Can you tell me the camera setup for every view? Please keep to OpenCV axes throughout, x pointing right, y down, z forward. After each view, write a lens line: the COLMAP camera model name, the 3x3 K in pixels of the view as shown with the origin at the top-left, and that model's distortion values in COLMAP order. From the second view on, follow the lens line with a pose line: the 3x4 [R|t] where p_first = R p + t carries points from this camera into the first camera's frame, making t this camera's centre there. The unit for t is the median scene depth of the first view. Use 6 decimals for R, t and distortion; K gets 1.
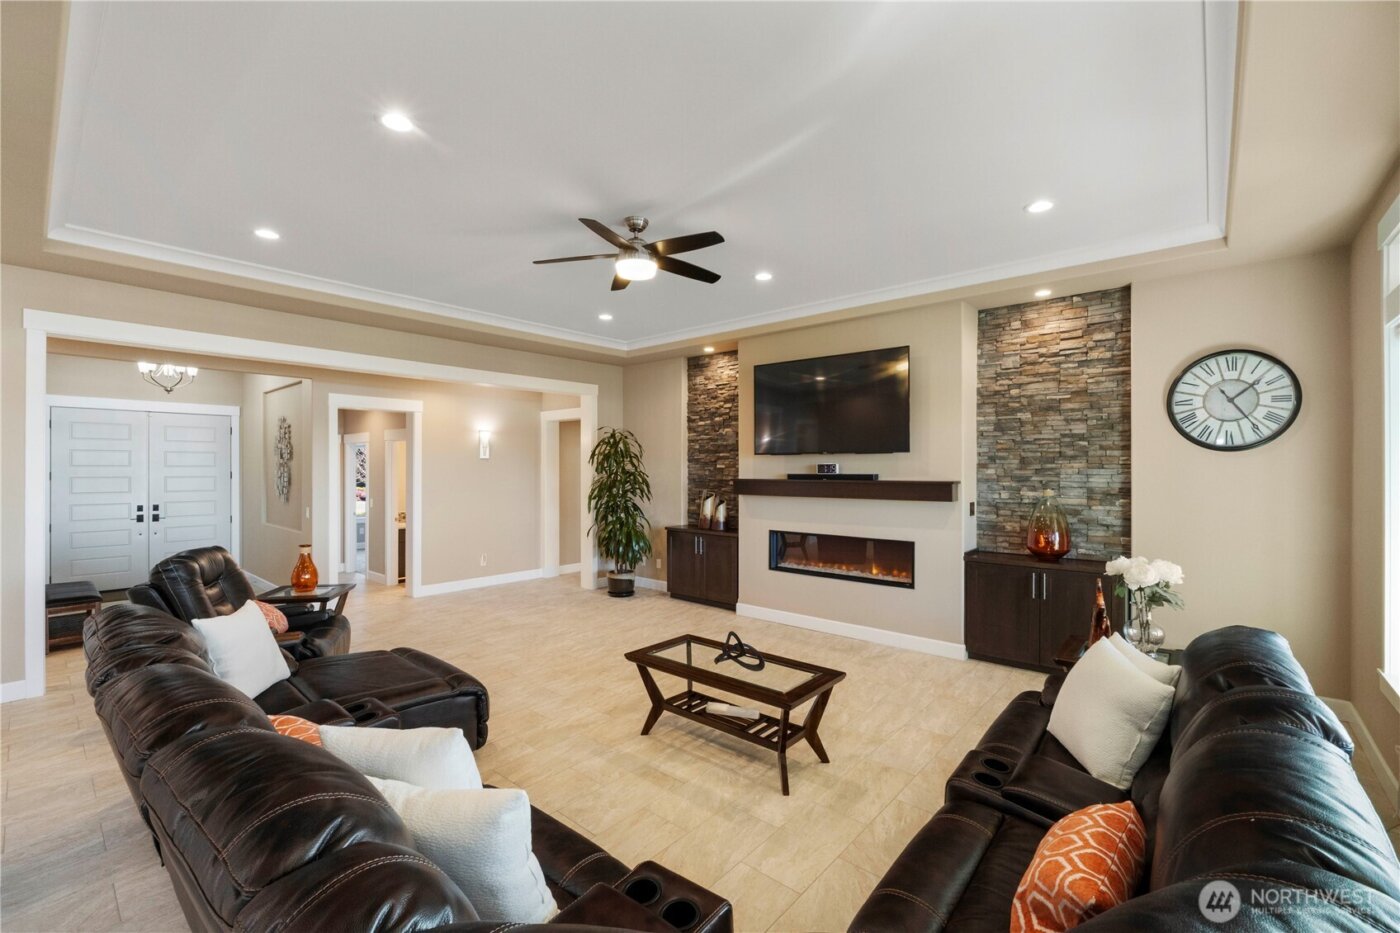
lens RADIAL K [[588.8, 0, 701.2], [0, 588.8, 468.3], [0, 0, 1]] dist [0.001781, 0.000193]
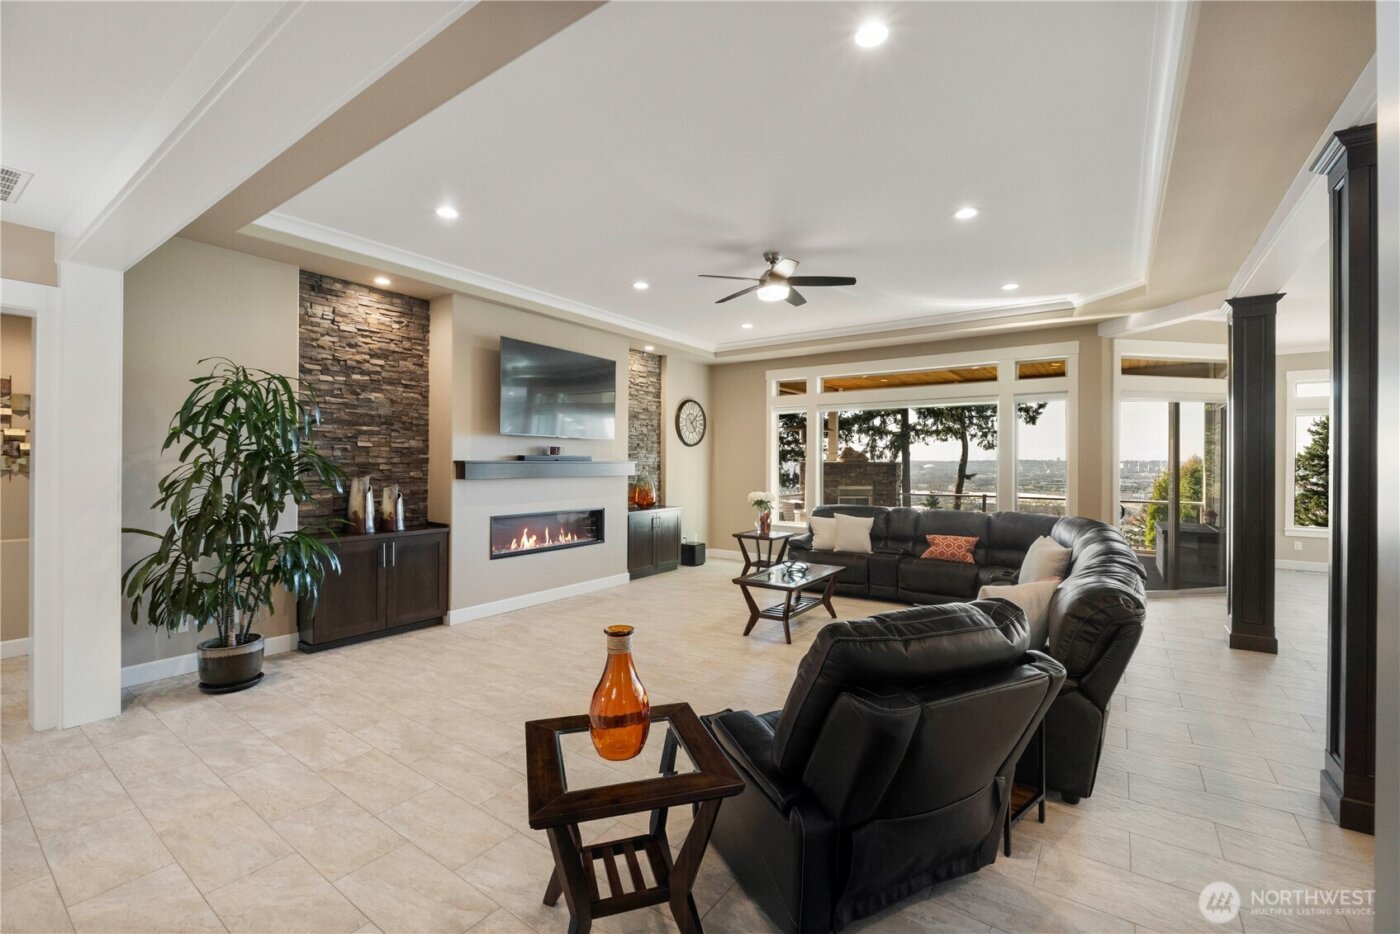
lens RADIAL K [[588.8, 0, 698.8], [0, 588.8, 460.2], [0, 0, 1]] dist [0.001781, 0.000193]
pose [[-0.088267, 0.000067, 0.996097, -0.796229], [-0.009503, 0.999954, -0.000909, 0.014121], [-0.996051, -0.009546, -0.088263, 0.733392]]
